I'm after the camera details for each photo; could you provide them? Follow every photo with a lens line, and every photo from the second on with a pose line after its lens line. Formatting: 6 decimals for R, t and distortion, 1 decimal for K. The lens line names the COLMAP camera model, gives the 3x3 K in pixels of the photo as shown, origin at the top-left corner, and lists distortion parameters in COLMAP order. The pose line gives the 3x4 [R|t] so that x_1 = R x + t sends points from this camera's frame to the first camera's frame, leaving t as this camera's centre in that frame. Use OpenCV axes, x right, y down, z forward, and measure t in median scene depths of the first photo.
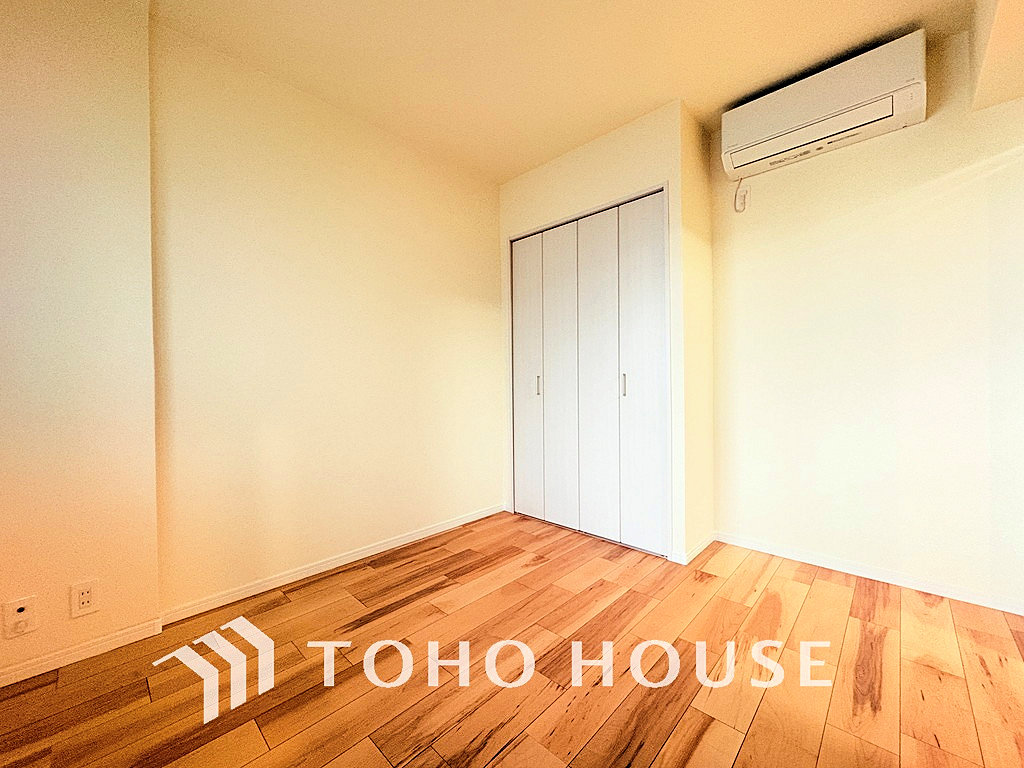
lens RADIAL K [[407.9, 0, 512.0], [0, 407.9, 384.0], [0, 0, 1]] dist [-0.002719, -0.000046]
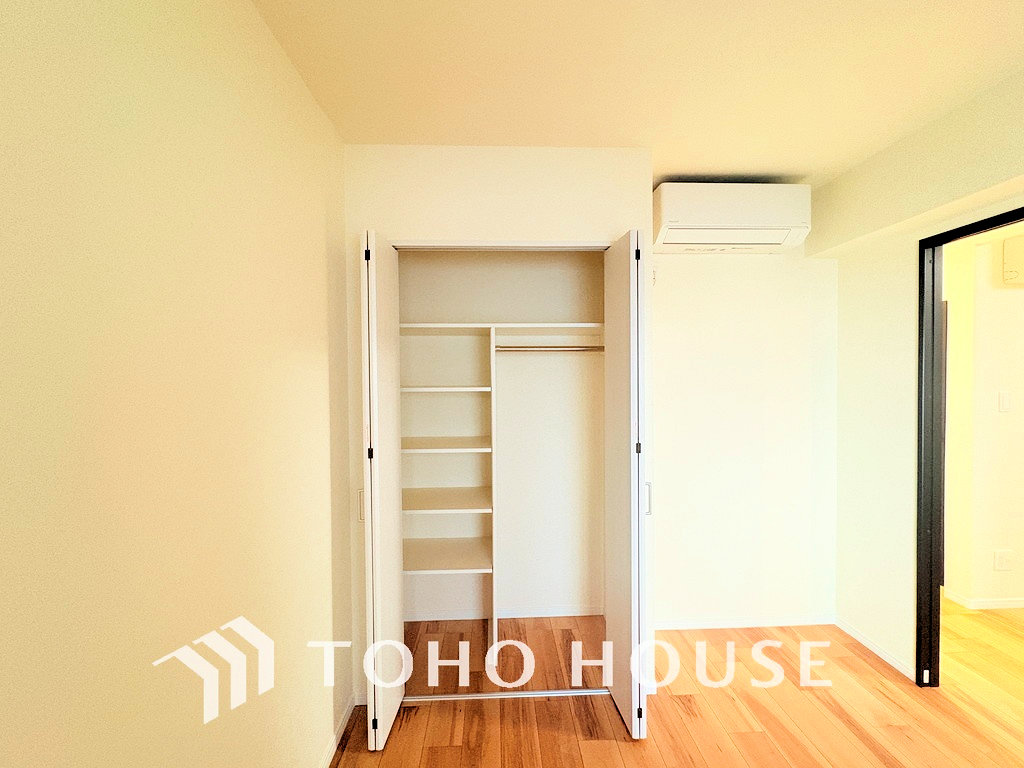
lens RADIAL K [[415.8, 0, 512.0], [0, 415.8, 384.0], [0, 0, 1]] dist [0.002218, 0.000626]
pose [[0.693007, -0.012629, 0.720821, -0.420676], [0.010060, 0.999919, 0.007847, -0.226708], [-0.720861, 0.001813, 0.693077, 0.619578]]
